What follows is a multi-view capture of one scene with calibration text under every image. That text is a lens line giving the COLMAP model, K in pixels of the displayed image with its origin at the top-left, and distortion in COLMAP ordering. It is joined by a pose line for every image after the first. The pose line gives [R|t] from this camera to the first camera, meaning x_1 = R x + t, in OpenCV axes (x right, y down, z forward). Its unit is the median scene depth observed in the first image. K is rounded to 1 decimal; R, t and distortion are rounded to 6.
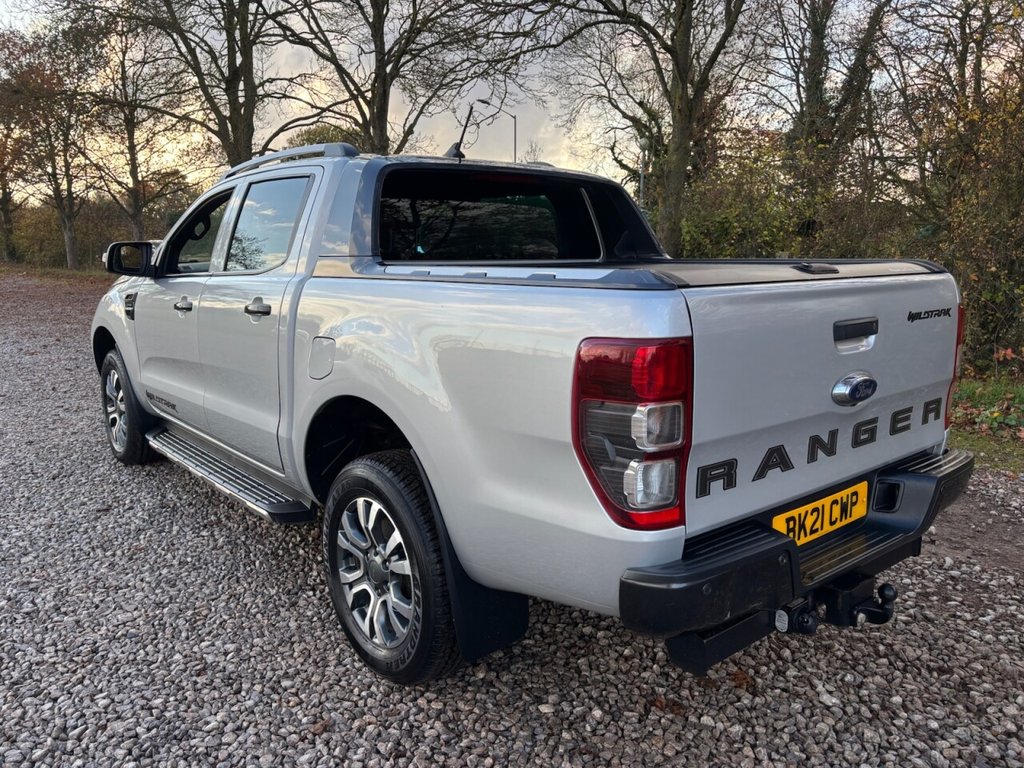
lens RADIAL K [[774.3, 0, 516.0], [0, 774.3, 382.0], [0, 0, 1]] dist [0.074981, -0.083299]
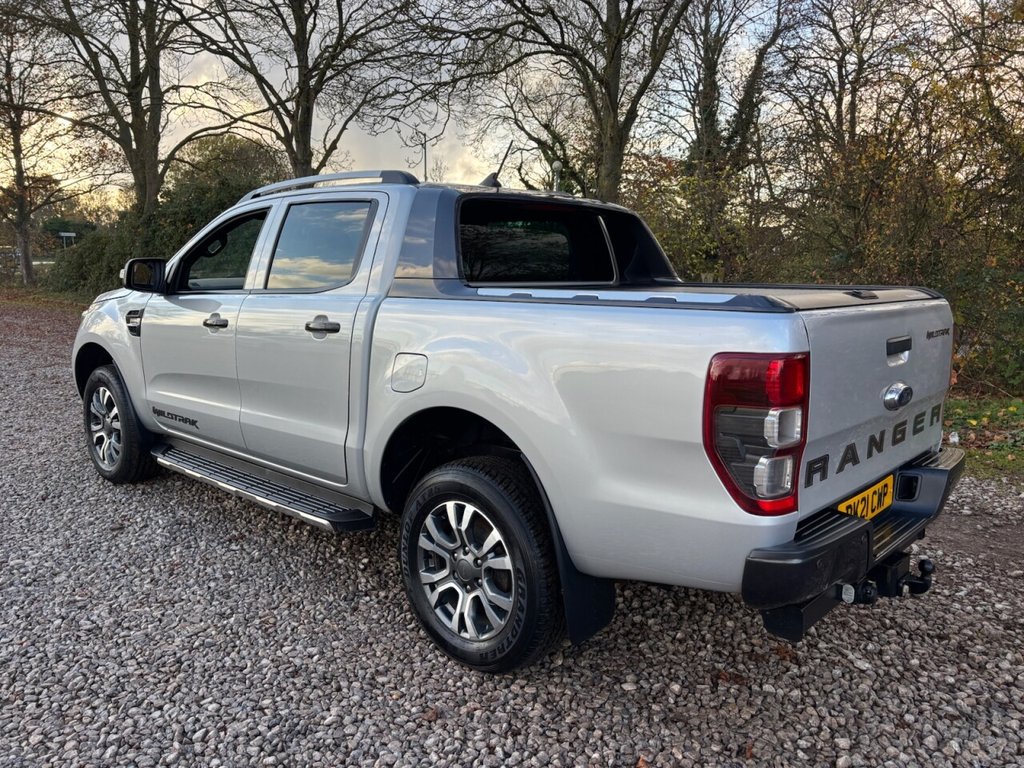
lens RADIAL K [[778.6, 0, 519.5], [0, 778.6, 381.3], [0, 0, 1]] dist [0.069820, -0.073258]
pose [[0.989723, -0.006098, 0.142871, -0.189493], [0.009218, 0.999733, -0.021183, 0.004242], [-0.142704, 0.022282, 0.989515, -0.064312]]
